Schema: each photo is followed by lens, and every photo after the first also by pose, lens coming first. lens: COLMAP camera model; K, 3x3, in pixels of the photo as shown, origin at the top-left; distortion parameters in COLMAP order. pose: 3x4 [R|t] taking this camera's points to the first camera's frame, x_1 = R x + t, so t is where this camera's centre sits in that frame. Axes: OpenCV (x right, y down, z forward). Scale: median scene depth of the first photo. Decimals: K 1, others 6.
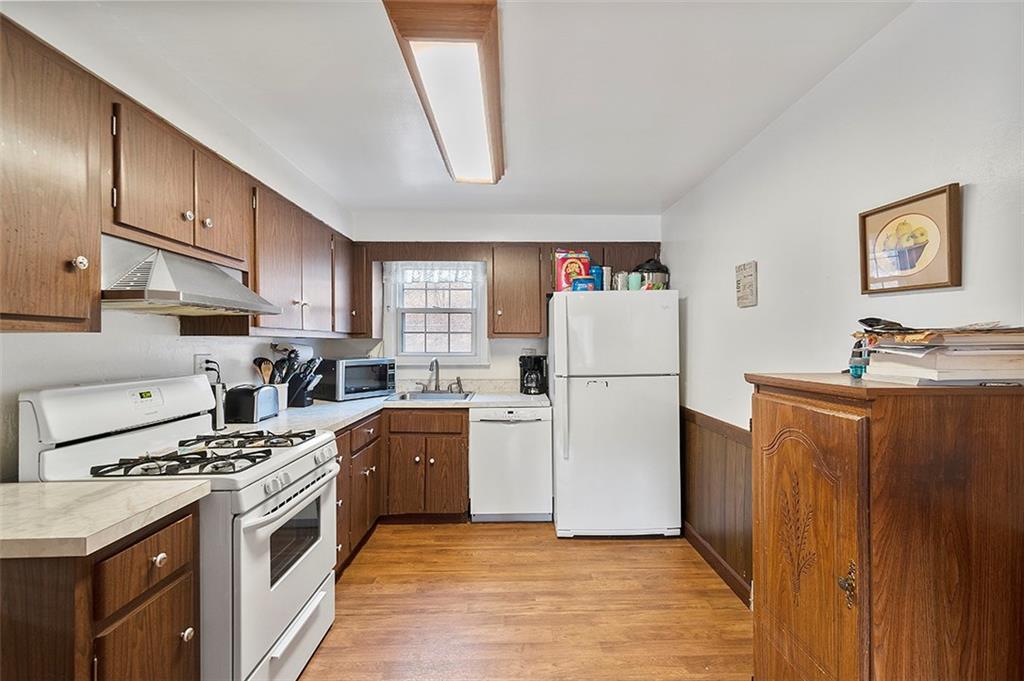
lens RADIAL K [[450.4, 0, 516.1], [0, 450.4, 343.0], [0, 0, 1]] dist [0.003695, 0.000026]
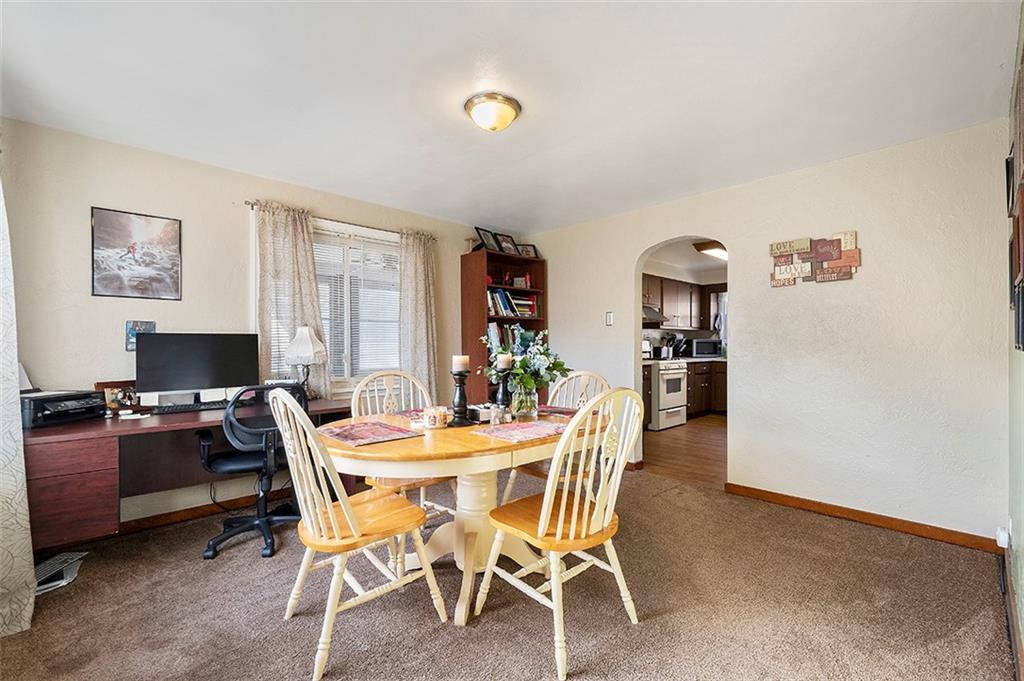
lens RADIAL K [[450.4, 0, 515.0], [0, 450.4, 344.0], [0, 0, 1]] dist [0.003695, 0.000026]
pose [[0.683545, 0.004790, -0.729893, 0.819728], [-0.004493, 0.999987, 0.002355, 0.073970], [0.729895, 0.001670, 0.683558, -1.533795]]
